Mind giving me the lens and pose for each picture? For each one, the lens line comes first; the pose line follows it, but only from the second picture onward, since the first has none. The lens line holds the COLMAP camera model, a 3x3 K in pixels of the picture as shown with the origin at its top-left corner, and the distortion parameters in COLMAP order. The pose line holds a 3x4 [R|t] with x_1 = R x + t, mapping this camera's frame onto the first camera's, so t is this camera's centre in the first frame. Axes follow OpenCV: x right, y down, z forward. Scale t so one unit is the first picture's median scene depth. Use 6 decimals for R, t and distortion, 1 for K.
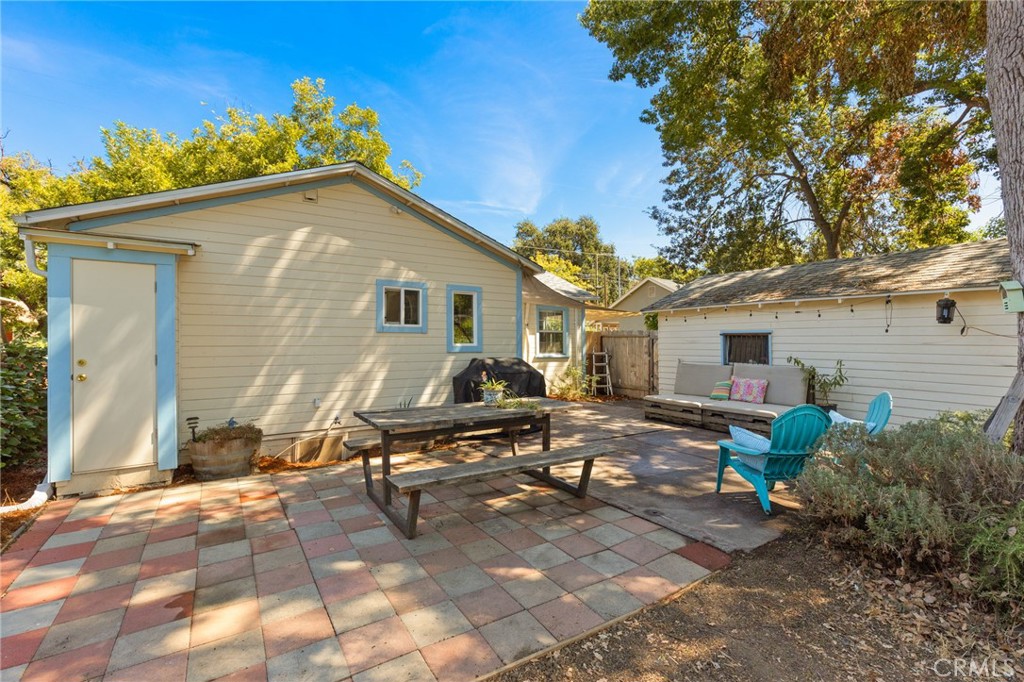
lens RADIAL K [[455.8, 0, 515.6], [0, 455.8, 345.7], [0, 0, 1]] dist [0.001395, -0.001136]
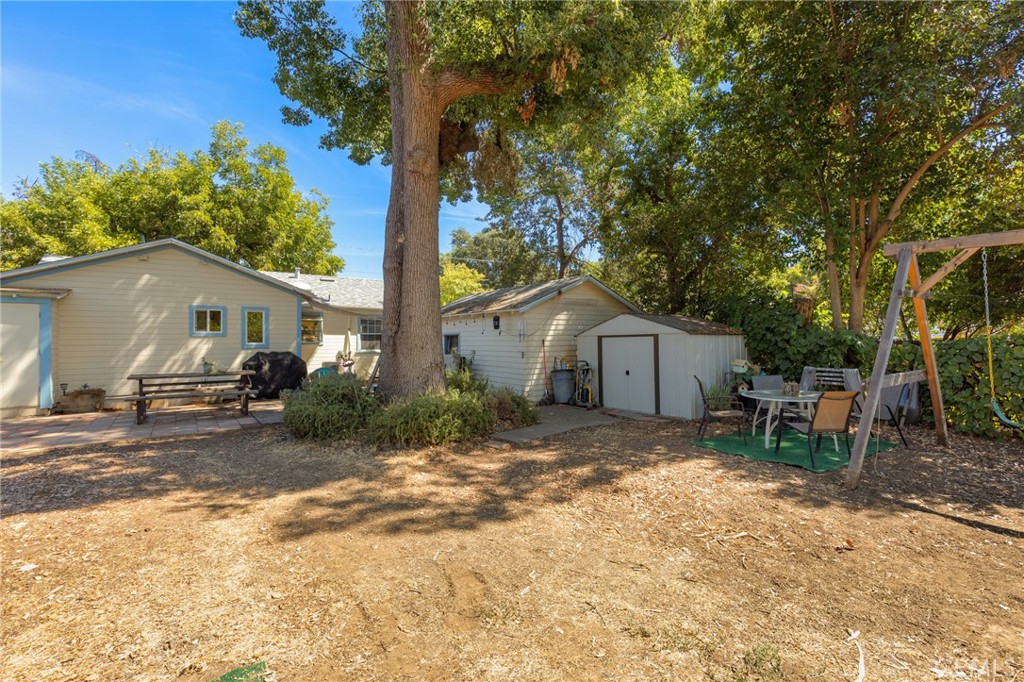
lens RADIAL K [[455.8, 0, 507.3], [0, 455.8, 335.7], [0, 0, 1]] dist [0.001395, -0.001136]
pose [[0.998852, -0.009037, 0.047039, 0.752911], [0.009974, 0.999756, -0.019720, 0.012520], [-0.046849, 0.020166, 0.998698, -0.702324]]
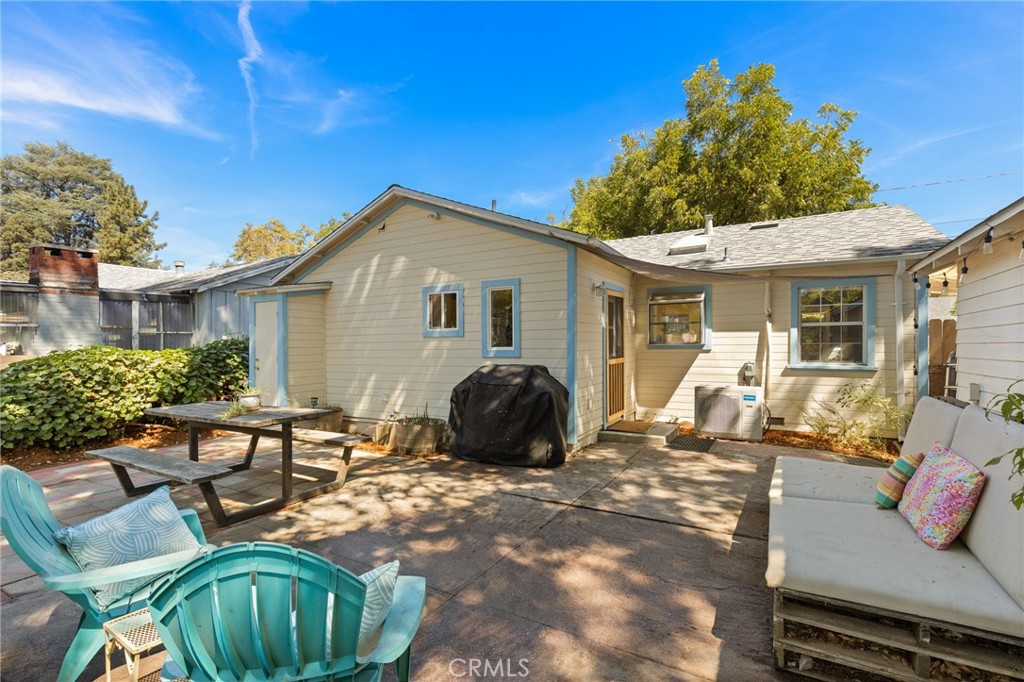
lens RADIAL K [[455.8, 0, 526.3], [0, 455.8, 357.2], [0, 0, 1]] dist [0.001395, -0.001136]
pose [[0.479940, 0.012178, -0.877217, 0.714697], [0.001964, 0.999886, 0.014955, 0.001720], [0.877299, -0.008901, 0.479861, 0.670516]]
